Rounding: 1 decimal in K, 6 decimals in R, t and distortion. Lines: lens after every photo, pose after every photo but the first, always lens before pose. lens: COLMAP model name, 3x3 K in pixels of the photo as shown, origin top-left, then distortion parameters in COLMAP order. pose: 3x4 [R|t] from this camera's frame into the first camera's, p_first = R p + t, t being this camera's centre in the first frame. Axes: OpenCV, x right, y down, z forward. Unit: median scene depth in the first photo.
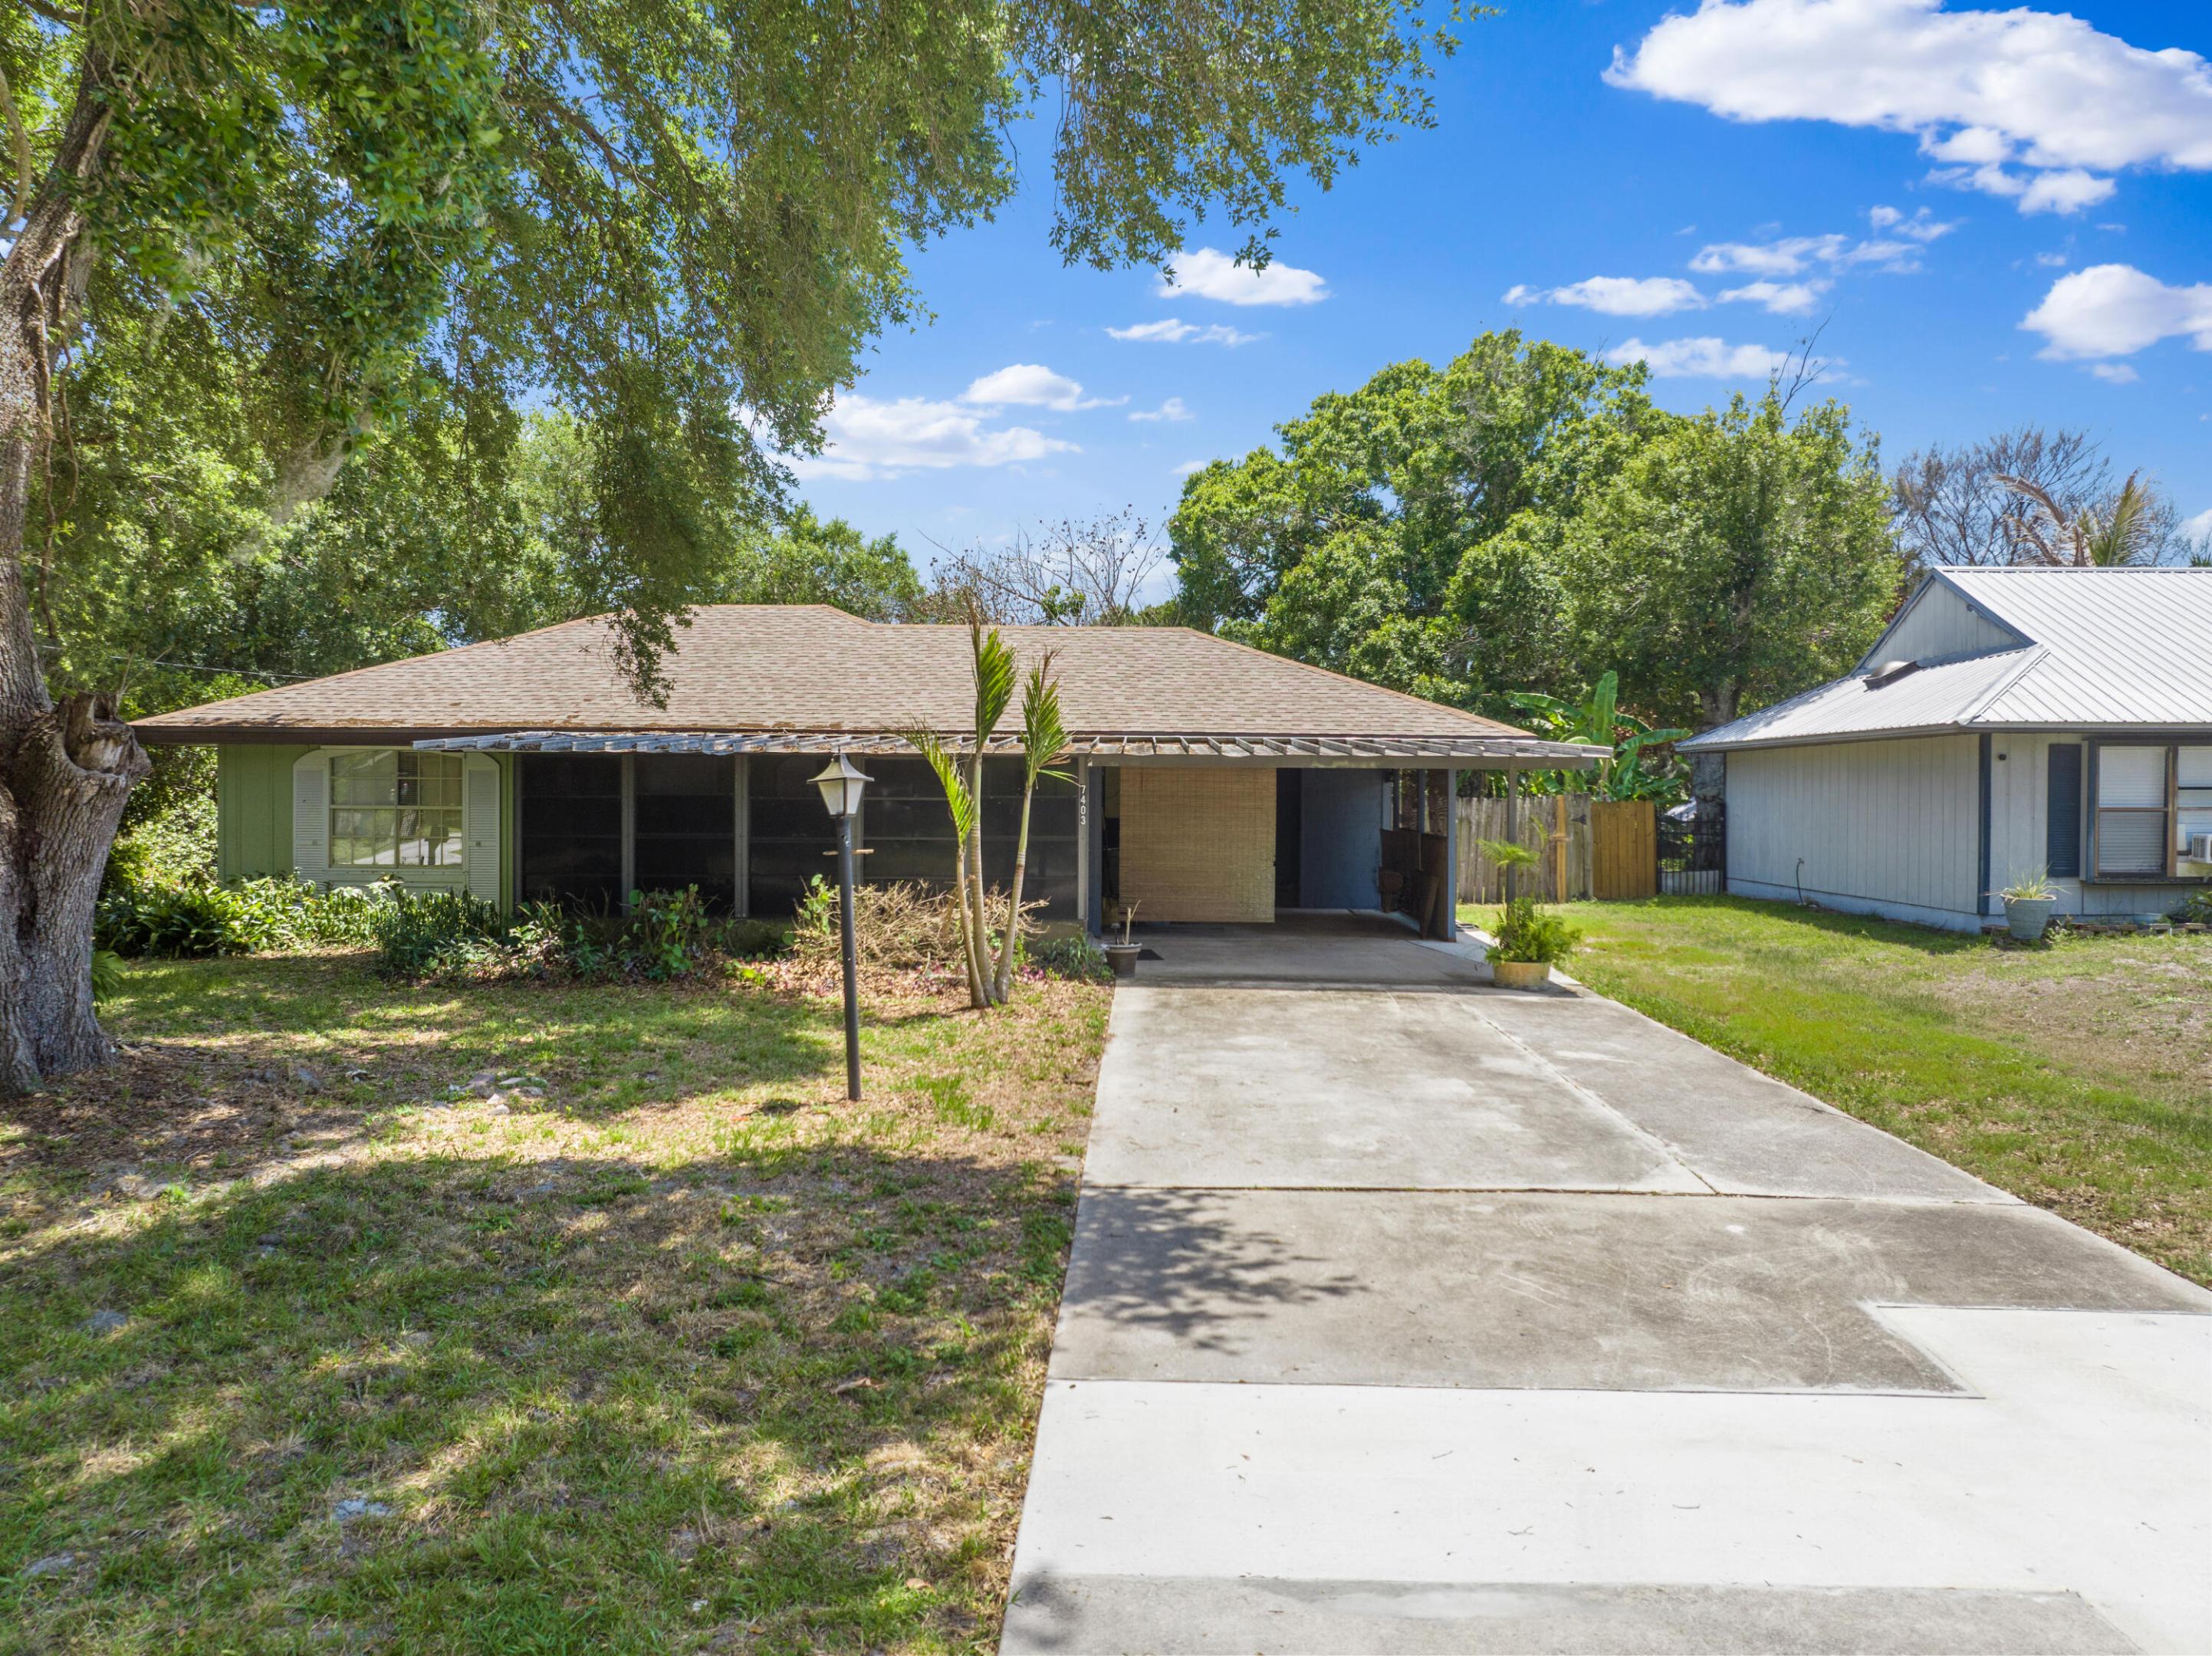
lens RADIAL K [[1503.3, 0, 1106.0], [0, 1503.3, 828.0], [0, 0, 1]] dist [-0.036703, 0.000346]
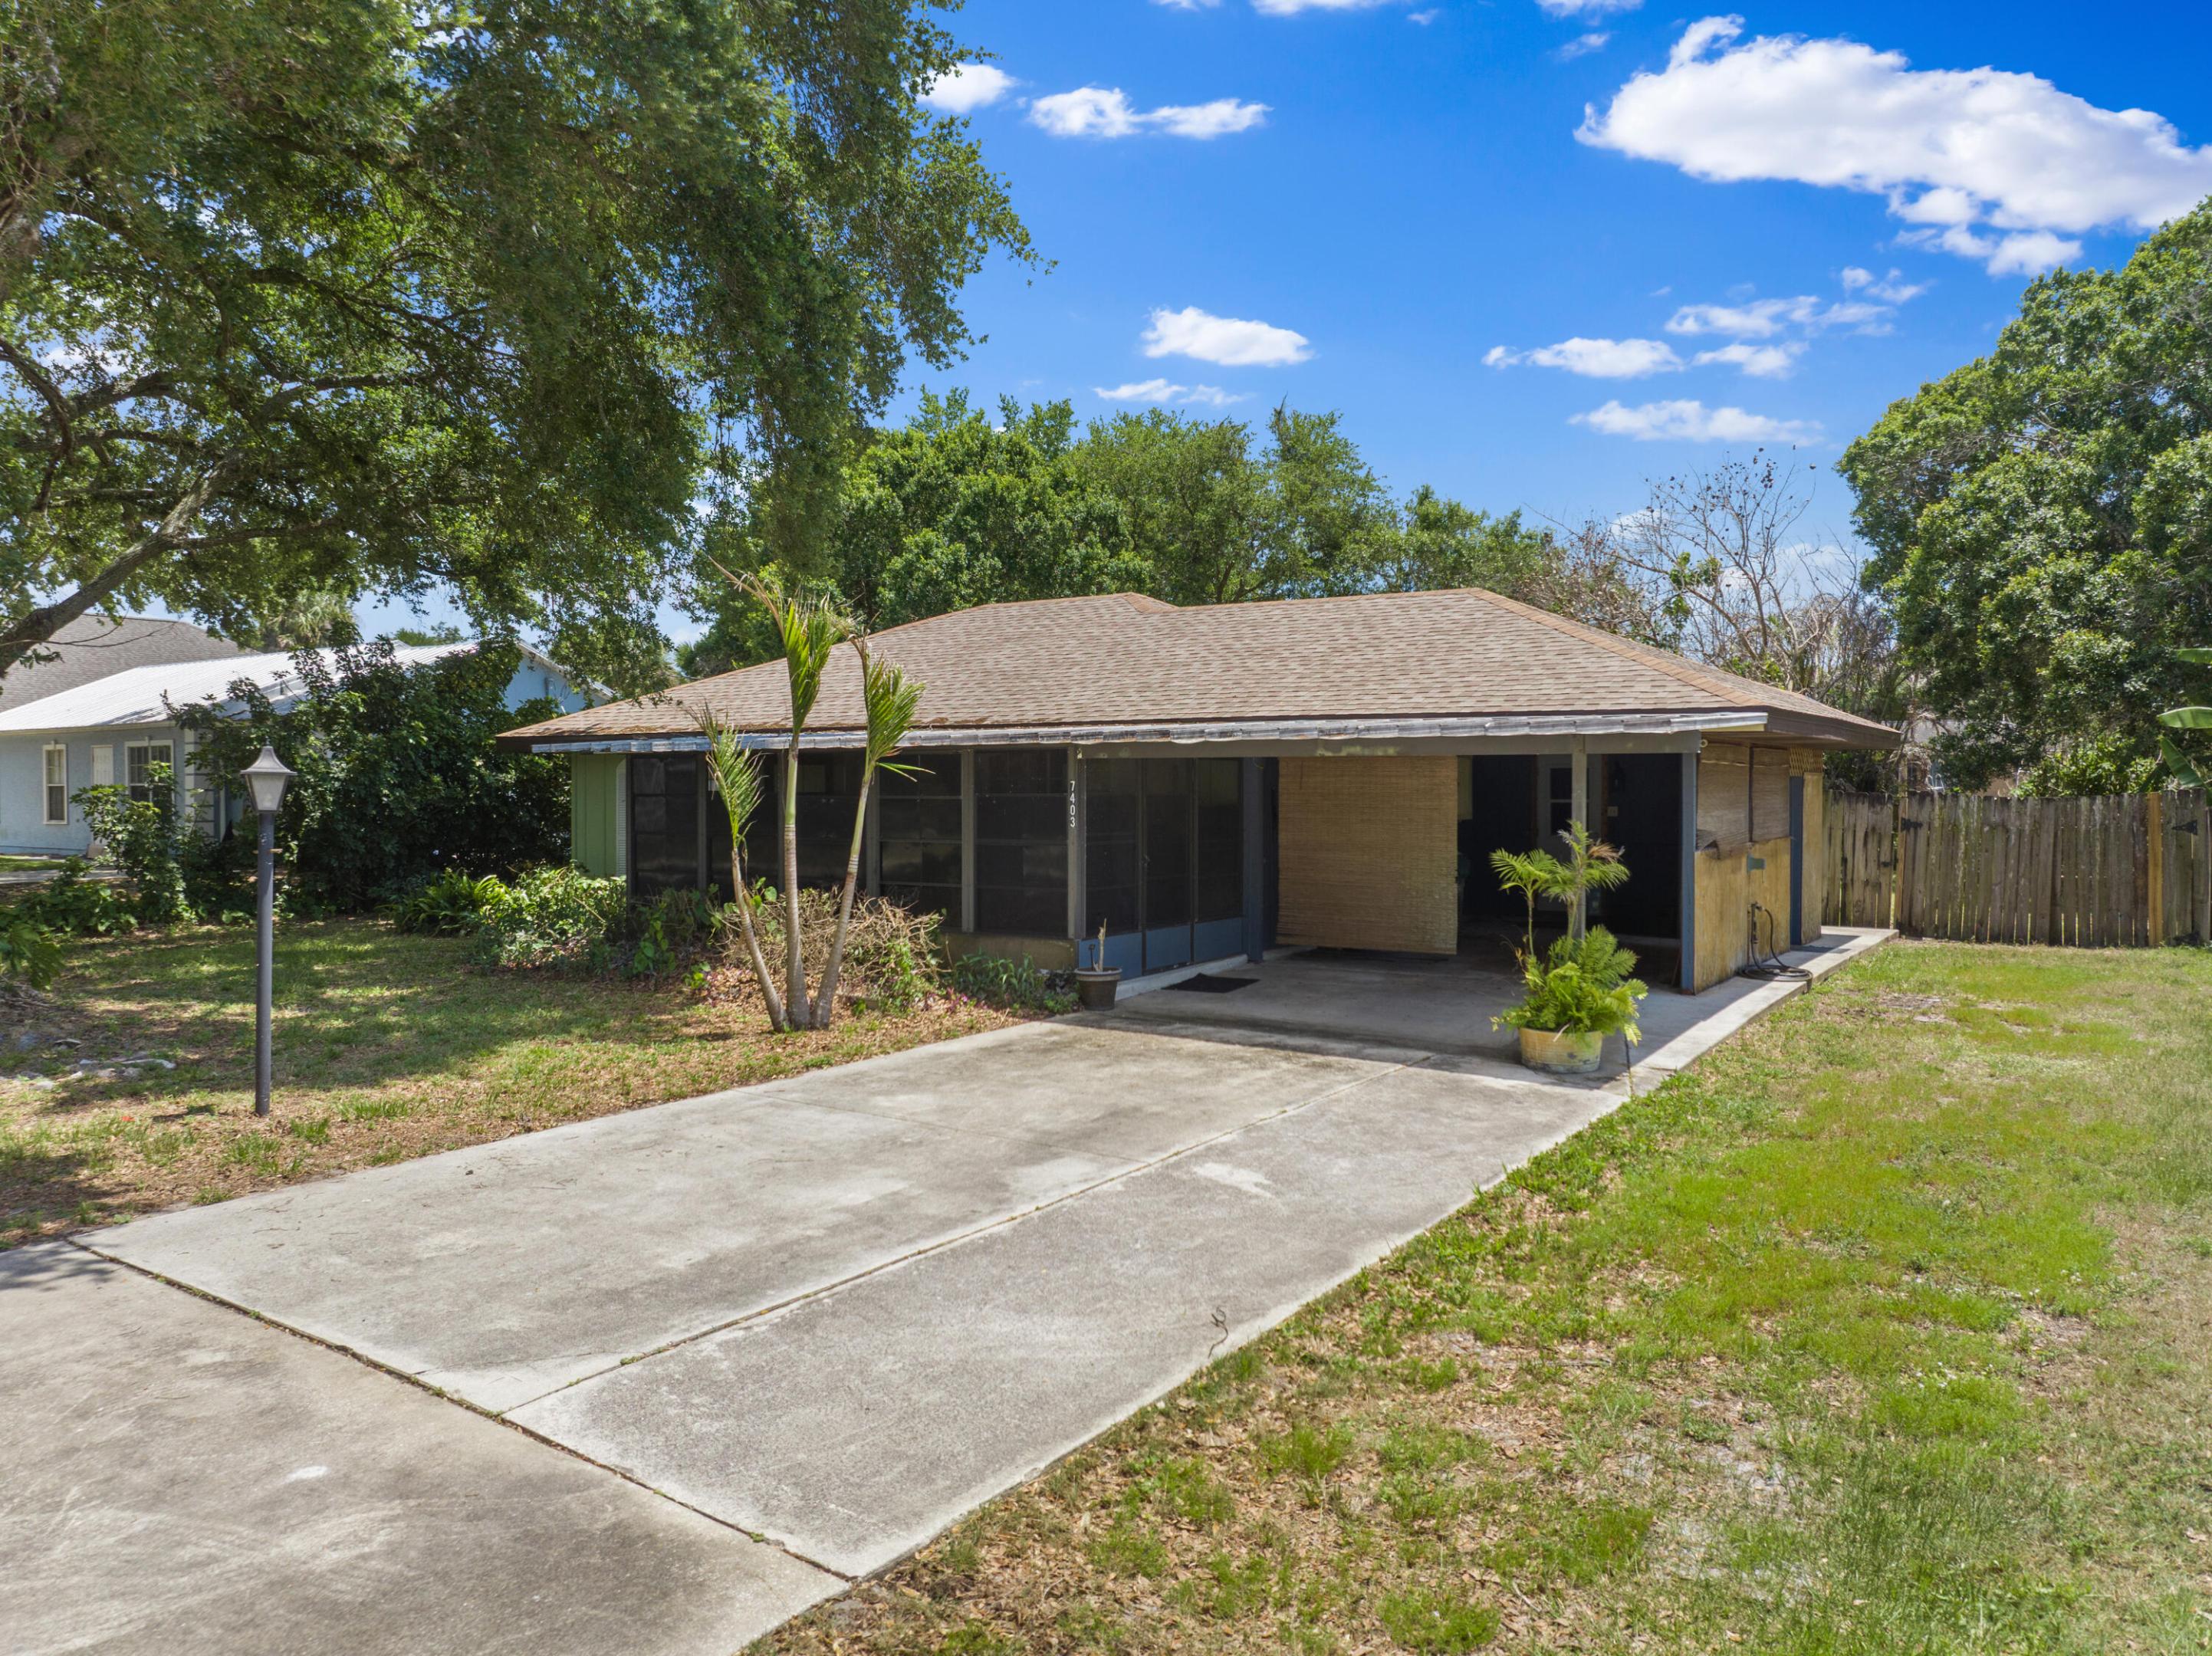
lens RADIAL K [[1503.3, 0, 1106.0], [0, 1503.3, 828.0], [0, 0, 1]] dist [-0.036703, 0.000346]
pose [[0.844304, 0.009600, -0.535778, 0.384212], [-0.009566, 0.999950, 0.002842, -0.003596], [0.535779, 0.002725, 0.844354, 0.240956]]
